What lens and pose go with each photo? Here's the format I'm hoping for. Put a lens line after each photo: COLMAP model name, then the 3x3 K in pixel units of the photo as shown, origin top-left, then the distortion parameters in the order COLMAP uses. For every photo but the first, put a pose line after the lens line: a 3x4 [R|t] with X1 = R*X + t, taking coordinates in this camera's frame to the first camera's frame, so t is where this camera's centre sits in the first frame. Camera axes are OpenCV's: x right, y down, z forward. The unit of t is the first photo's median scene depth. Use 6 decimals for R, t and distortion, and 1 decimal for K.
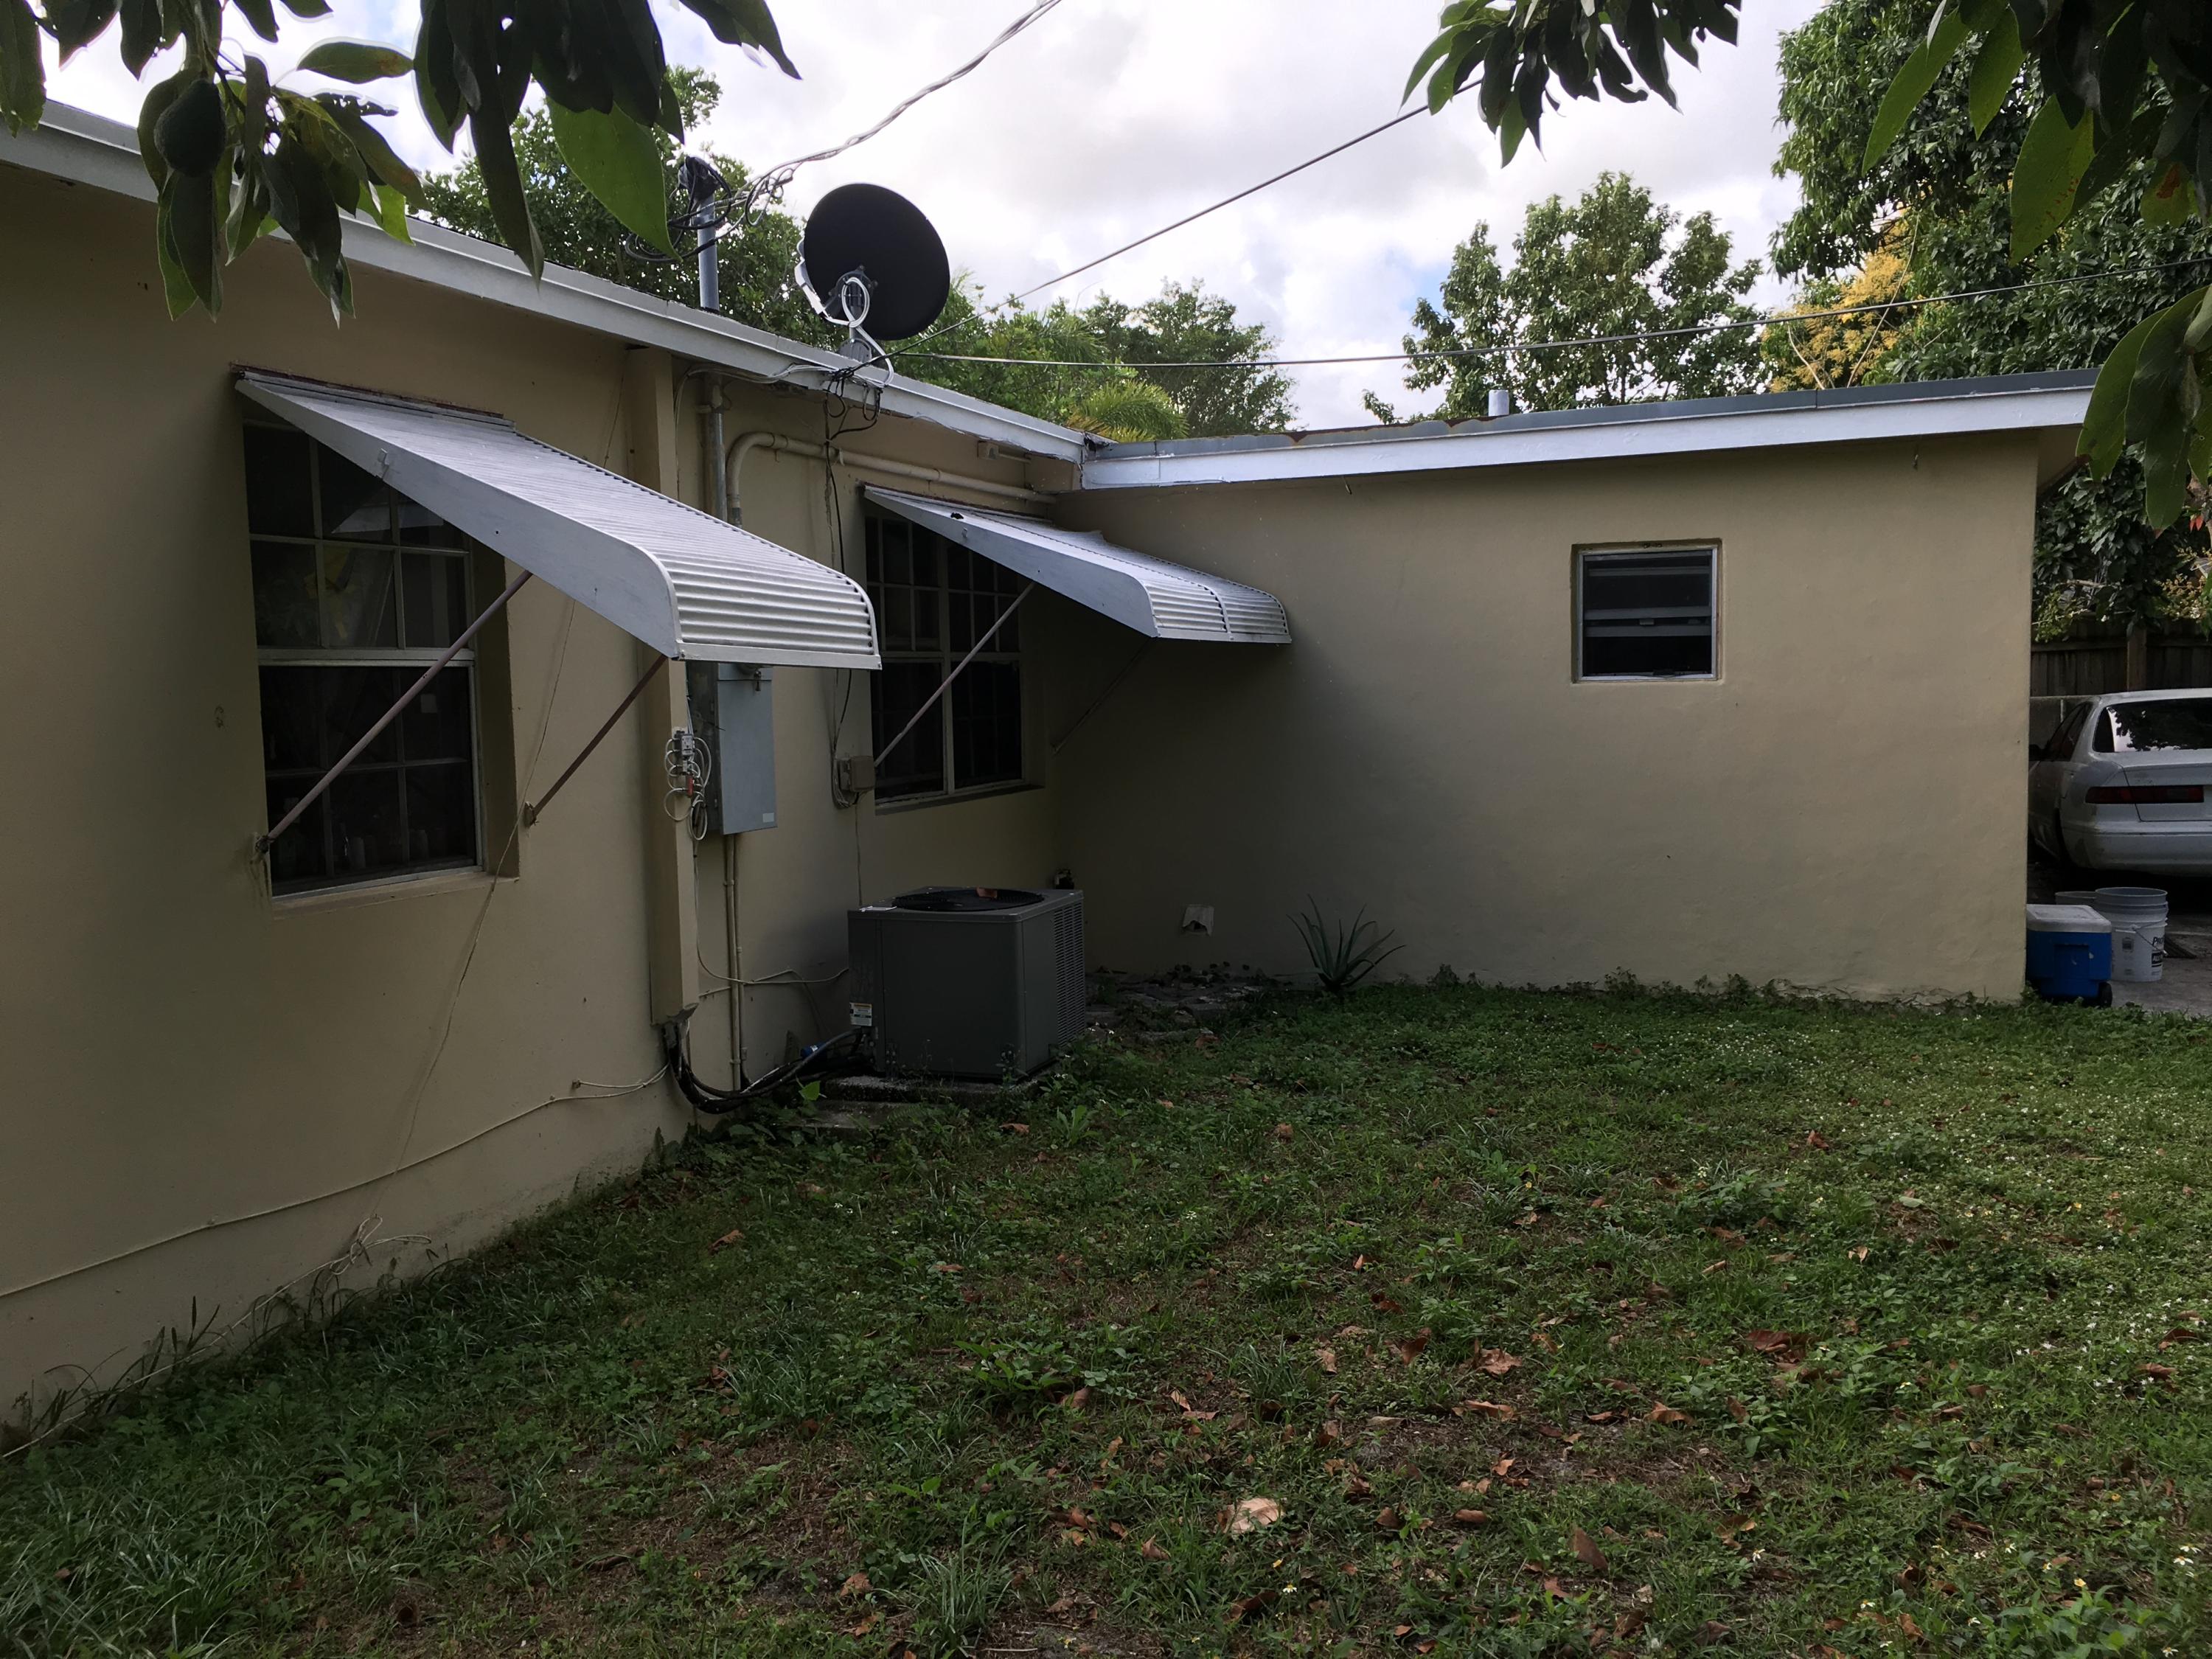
lens RADIAL K [[1763.4, 0, 1084.2], [0, 1763.4, 830.3], [0, 0, 1]] dist [0.072575, -0.076236]
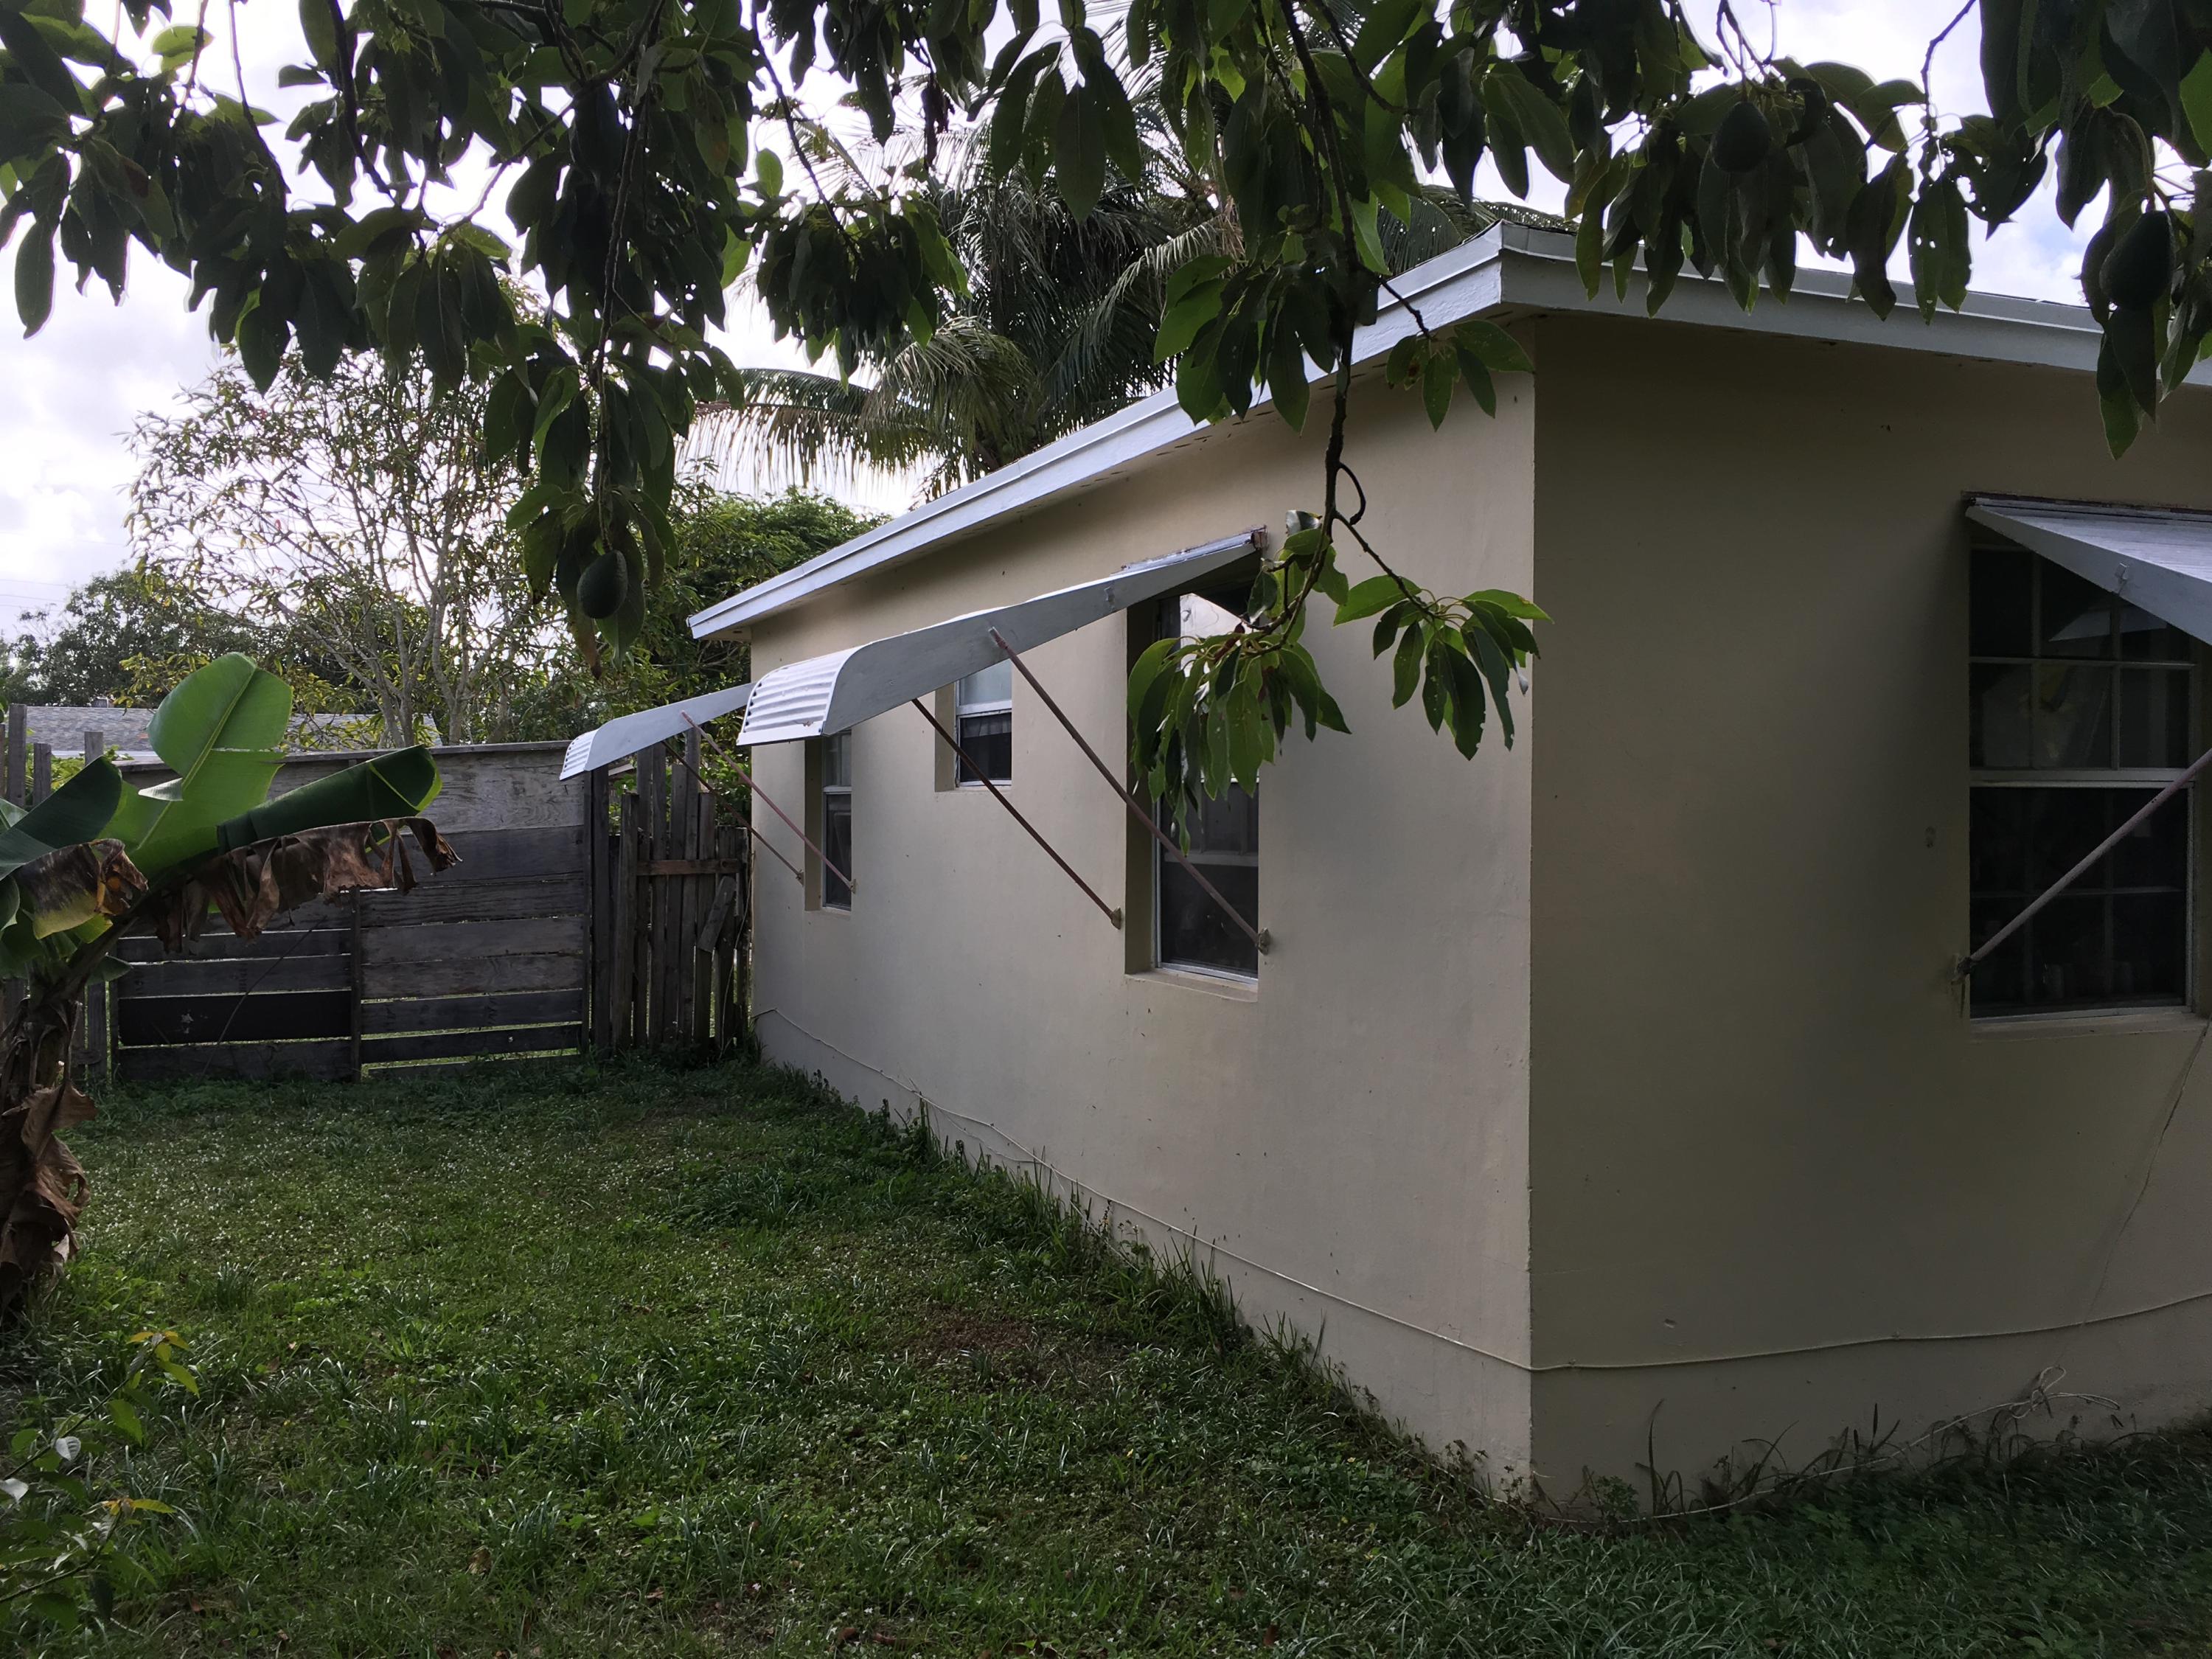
lens RADIAL K [[1763.4, 0, 1084.2], [0, 1763.4, 830.3], [0, 0, 1]] dist [0.072575, -0.076236]
pose [[0.721662, 0.033413, -0.691439, -0.127192], [-0.067782, 0.997445, -0.022544, -0.011874], [0.688919, 0.063136, 0.722083, -0.065723]]
